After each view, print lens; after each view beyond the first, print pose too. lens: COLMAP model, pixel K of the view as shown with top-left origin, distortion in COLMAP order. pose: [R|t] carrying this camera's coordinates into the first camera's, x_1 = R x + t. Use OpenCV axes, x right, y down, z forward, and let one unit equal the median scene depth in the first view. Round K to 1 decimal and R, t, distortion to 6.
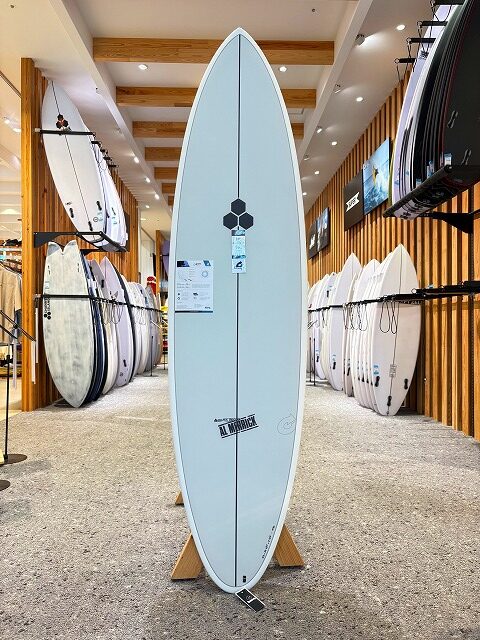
lens RADIAL K [[495.4, 0, 241.5], [0, 495.4, 321.0], [0, 0, 1]] dist [0.005734, -0.005265]
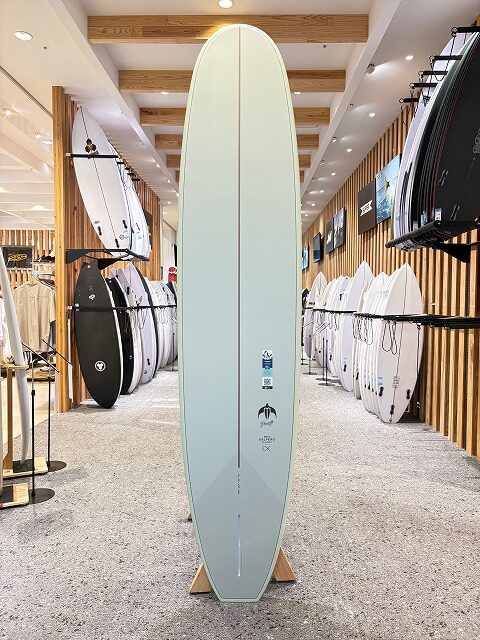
lens RADIAL K [[495.4, 0, 240.6], [0, 495.4, 320.2], [0, 0, 1]] dist [0.001537, 0.000542]
pose [[0.998998, 0.007361, -0.044151, 0.014741], [-0.005284, 0.998881, 0.046996, -0.081775], [0.044448, -0.046715, 0.997919, -0.080970]]
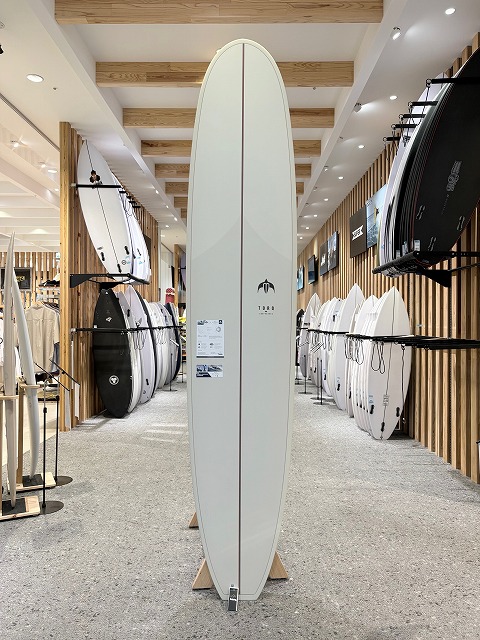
lens RADIAL K [[501.4, 0, 240.7], [0, 501.4, 318.8], [0, 0, 1]] dist [-0.000142, 0.005796]
pose [[0.999329, 0.003010, -0.036515, 0.016719], [-0.002853, 0.999986, 0.004344, -0.087730], [0.036528, -0.004237, 0.999324, -0.148100]]
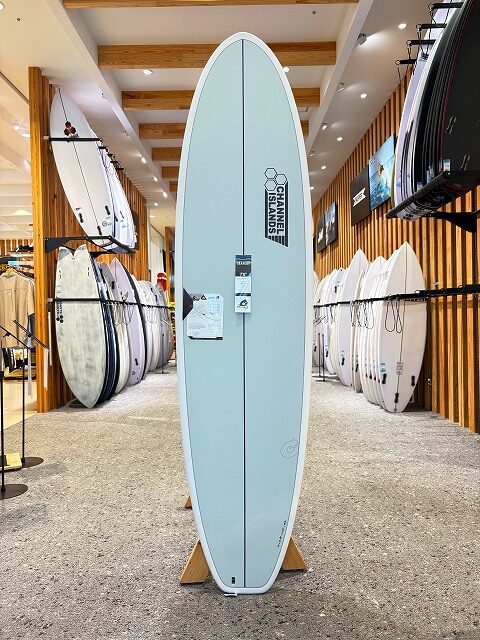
lens RADIAL K [[495.6, 0, 240.5], [0, 495.6, 318.6], [0, 0, 1]] dist [0.004609, -0.004374]
pose [[0.999494, -0.018486, -0.025894, 0.009063], [0.018840, 0.999732, 0.013465, -0.019953], [0.025639, -0.013947, 0.999574, -0.016858]]
